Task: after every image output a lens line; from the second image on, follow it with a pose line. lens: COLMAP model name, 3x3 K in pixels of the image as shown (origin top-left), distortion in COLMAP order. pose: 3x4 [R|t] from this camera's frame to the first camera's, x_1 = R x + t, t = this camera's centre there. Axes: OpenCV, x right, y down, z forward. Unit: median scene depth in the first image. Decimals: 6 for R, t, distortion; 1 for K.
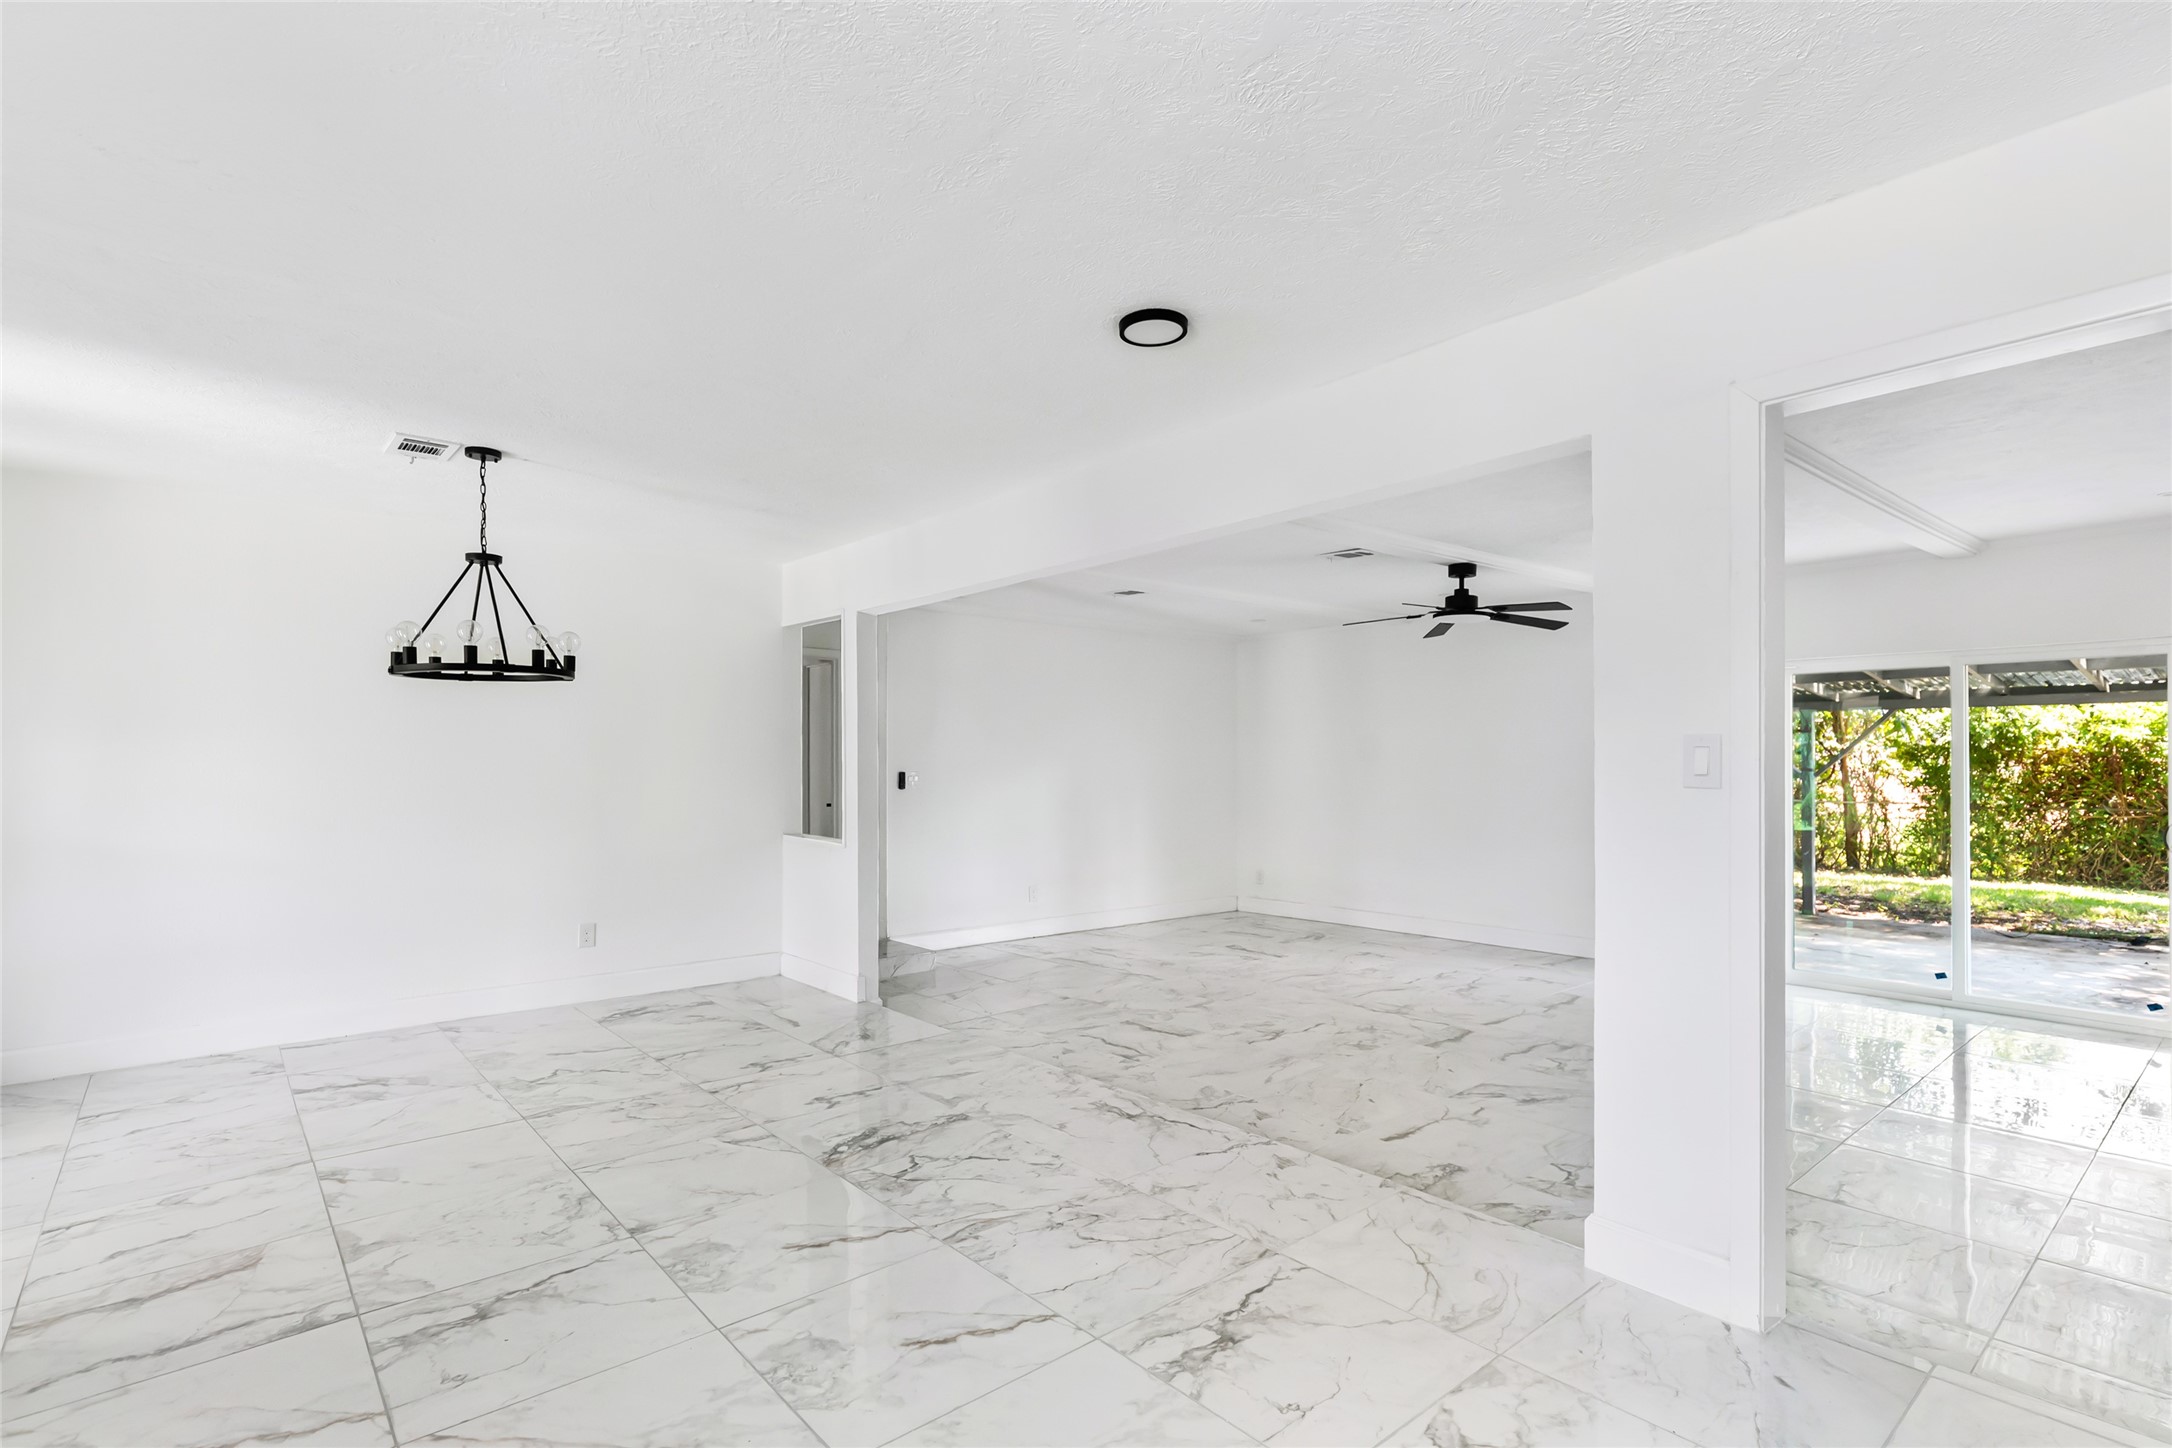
lens RADIAL K [[1043.8, 0, 1079.2], [0, 1043.8, 735.4], [0, 0, 1]] dist [0.013268, 0.000318]
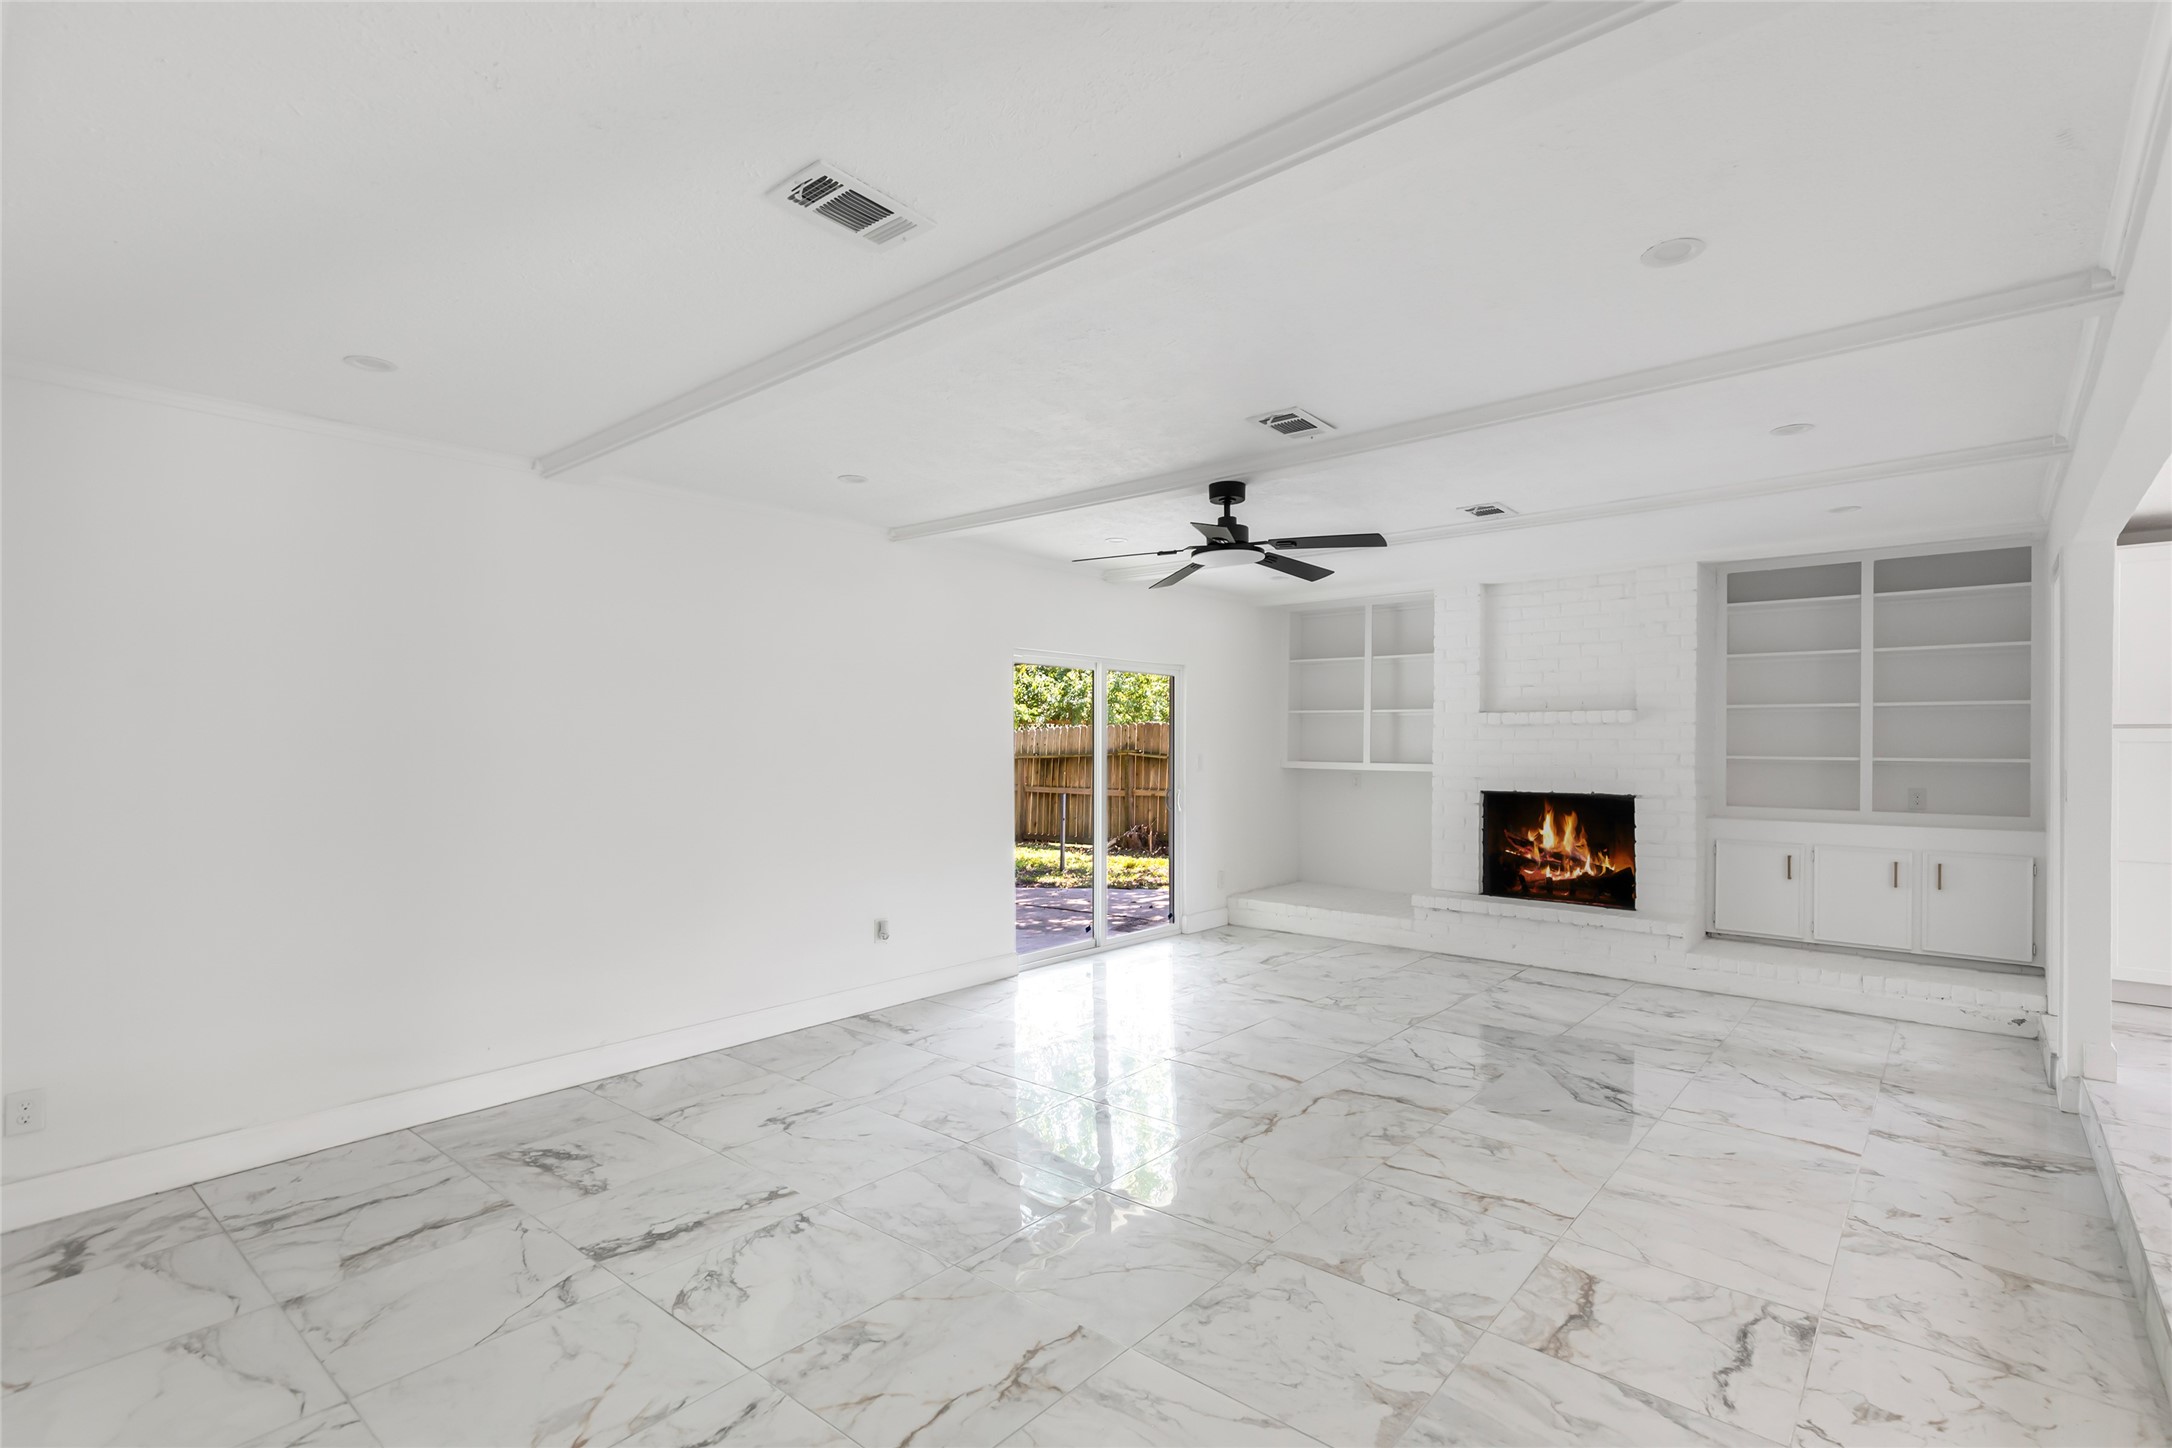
lens RADIAL K [[1043.8, 0, 1082.8], [0, 1043.8, 735.1], [0, 0, 1]] dist [0.013268, 0.000318]
pose [[-0.174758, 0.013897, 0.984513, -0.237961], [-0.021124, 0.999617, -0.017860, 0.021329], [-0.984385, -0.023918, -0.174397, 0.858467]]
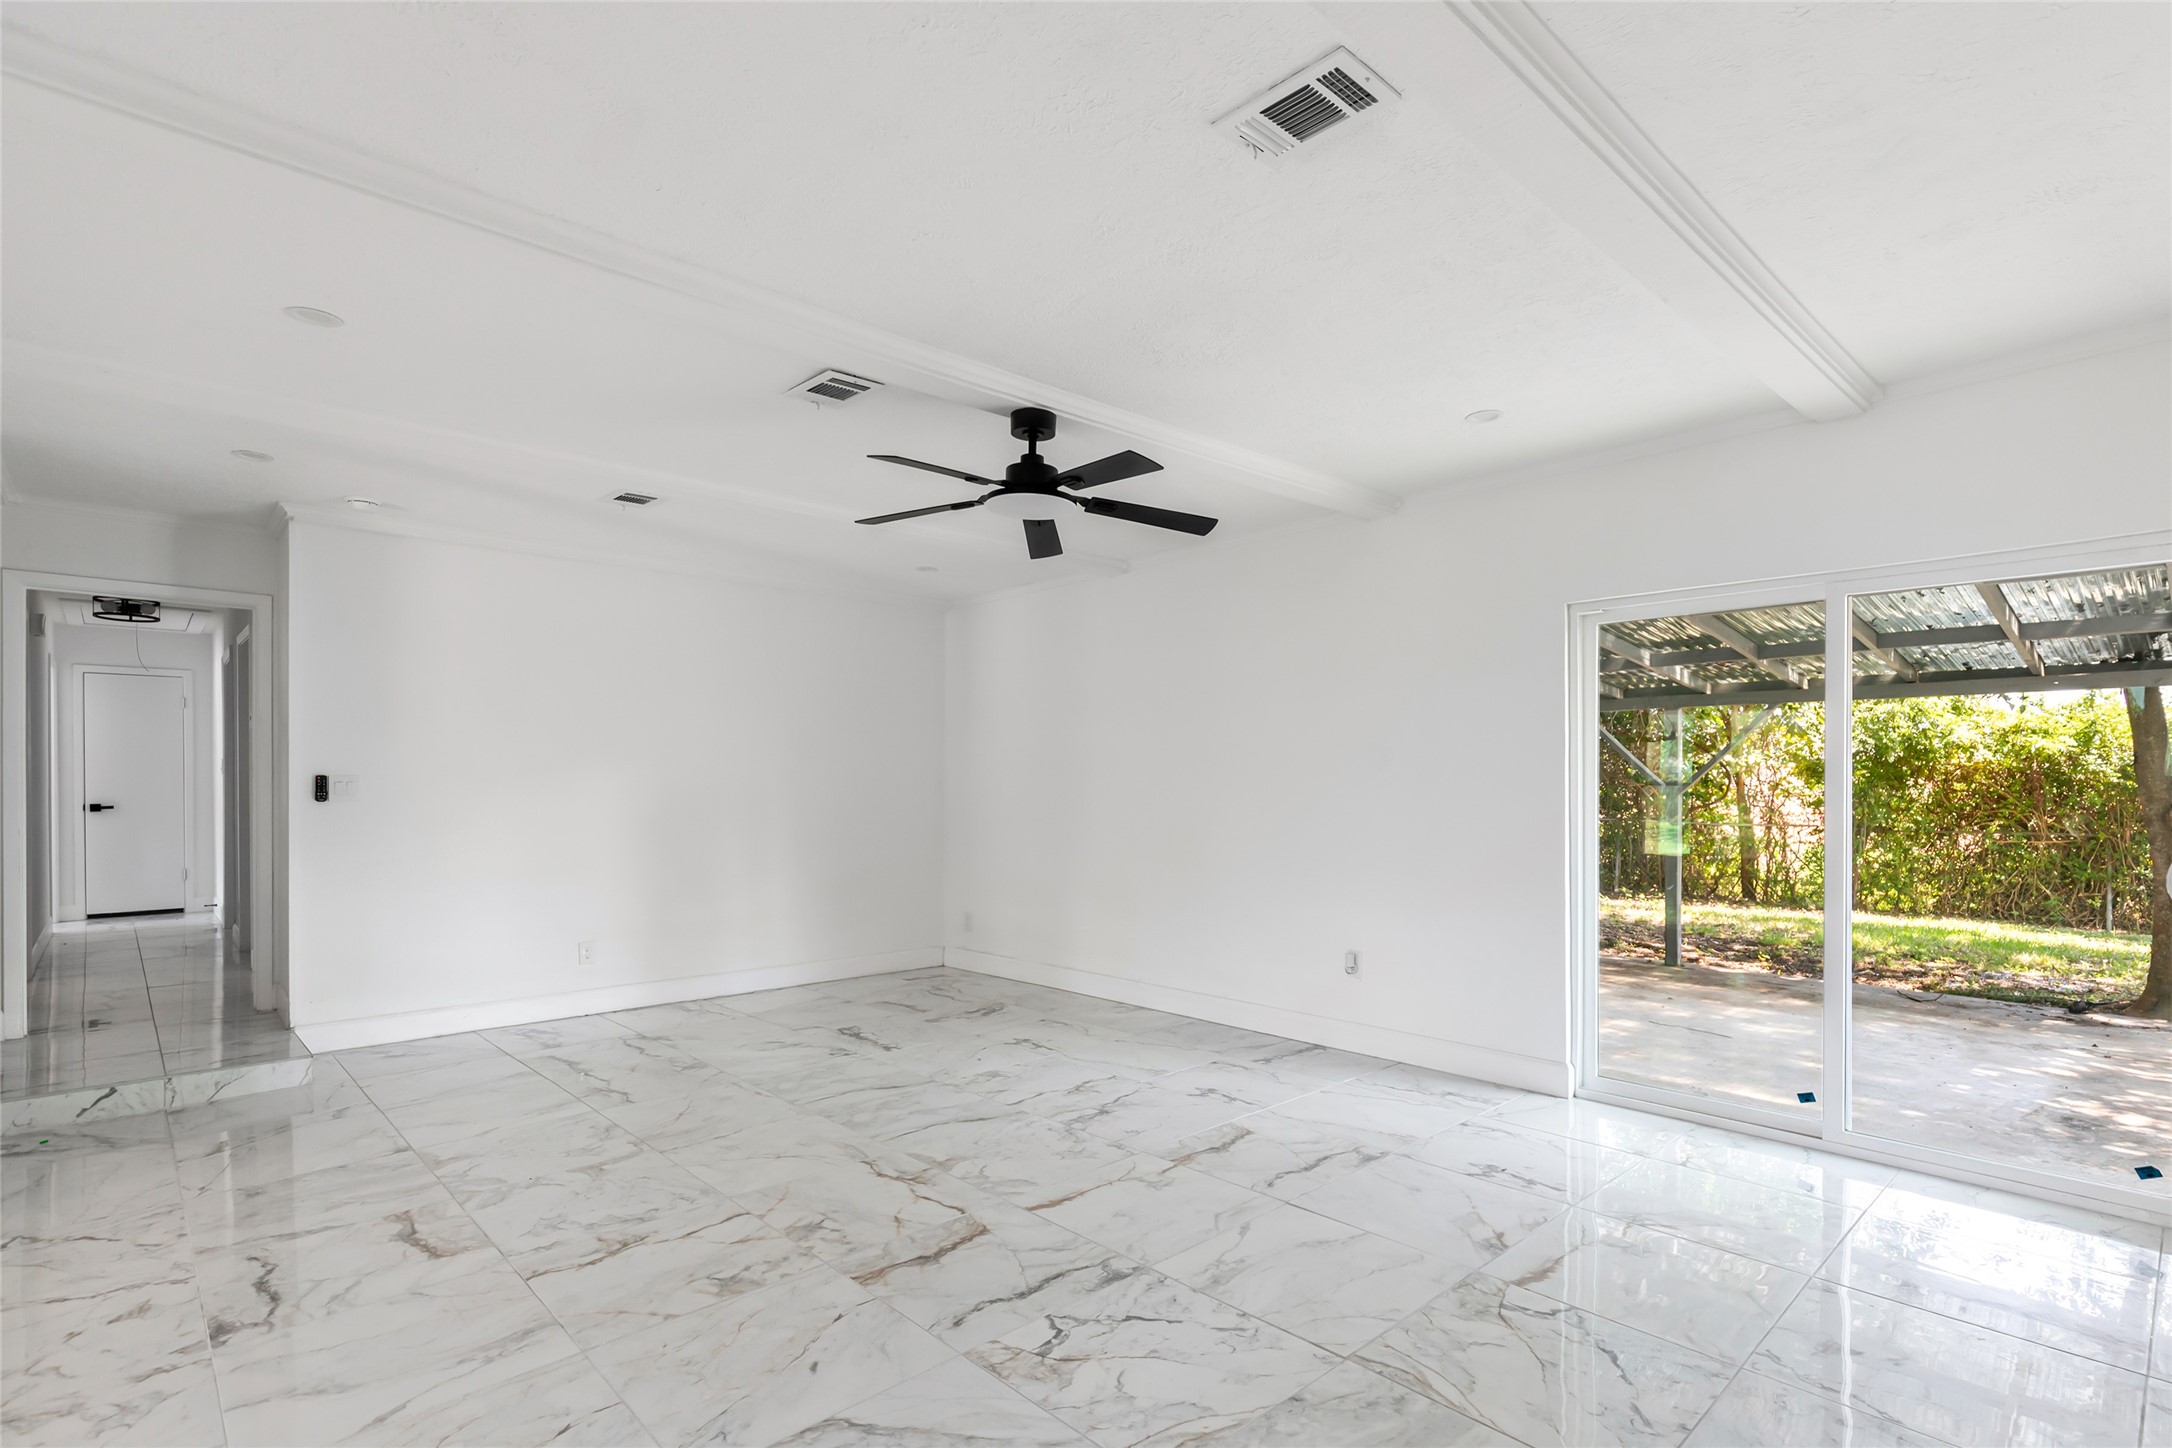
lens RADIAL K [[1043.8, 0, 1089.6], [0, 1043.8, 767.5], [0, 0, 1]] dist [0.013268, 0.000318]
pose [[0.998530, 0.004020, 0.054061, 0.255692], [-0.004439, 0.999961, 0.007622, 0.021183], [-0.054029, -0.007851, 0.998509, 0.286508]]
